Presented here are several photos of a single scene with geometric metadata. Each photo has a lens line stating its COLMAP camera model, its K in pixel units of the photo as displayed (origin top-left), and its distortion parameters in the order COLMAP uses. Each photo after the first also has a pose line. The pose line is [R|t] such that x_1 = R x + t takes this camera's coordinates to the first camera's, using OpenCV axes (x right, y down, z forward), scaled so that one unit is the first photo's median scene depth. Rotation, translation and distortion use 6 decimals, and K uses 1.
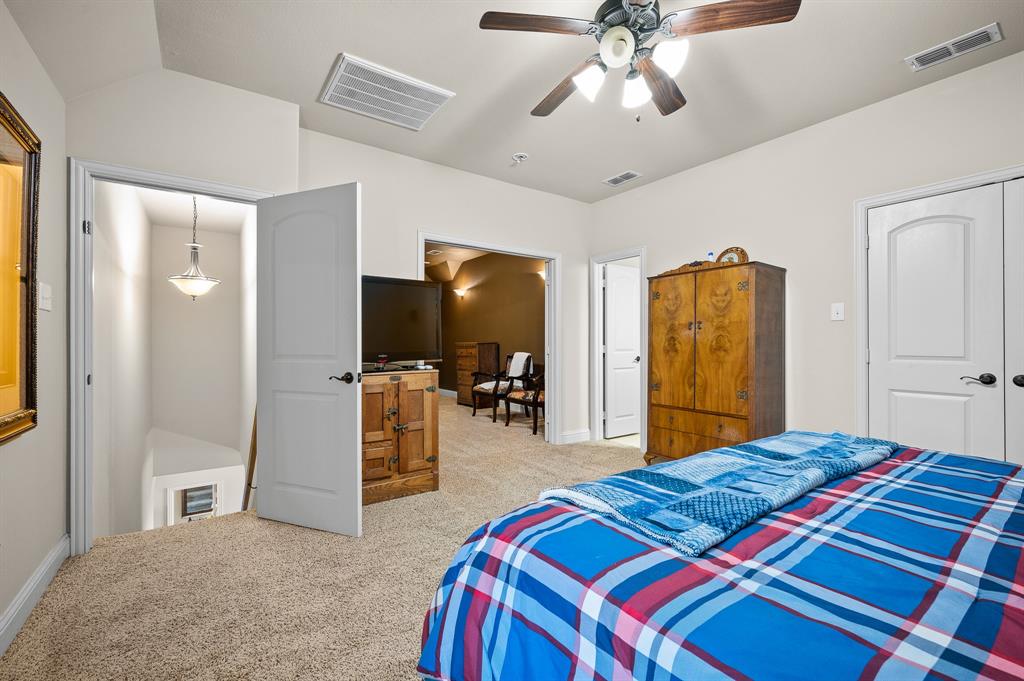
lens RADIAL K [[440.5, 0, 513.0], [0, 440.5, 341.8], [0, 0, 1]] dist [0.000348, 0.000580]
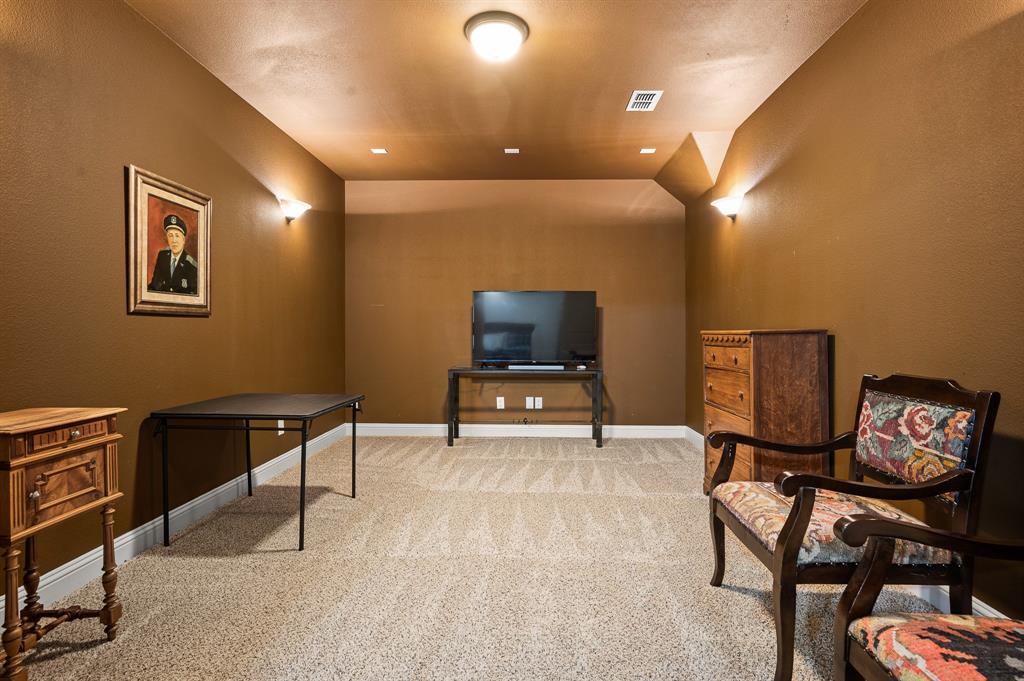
lens RADIAL K [[487.8, 0, 510.9], [0, 487.8, 333.5], [0, 0, 1]] dist [0.002795, 0.001244]
pose [[0.783926, -0.002294, -0.620850, 0.003038], [0.007379, 0.999957, 0.005622, 0.000985], [0.620810, -0.008989, 0.783909, 0.580240]]
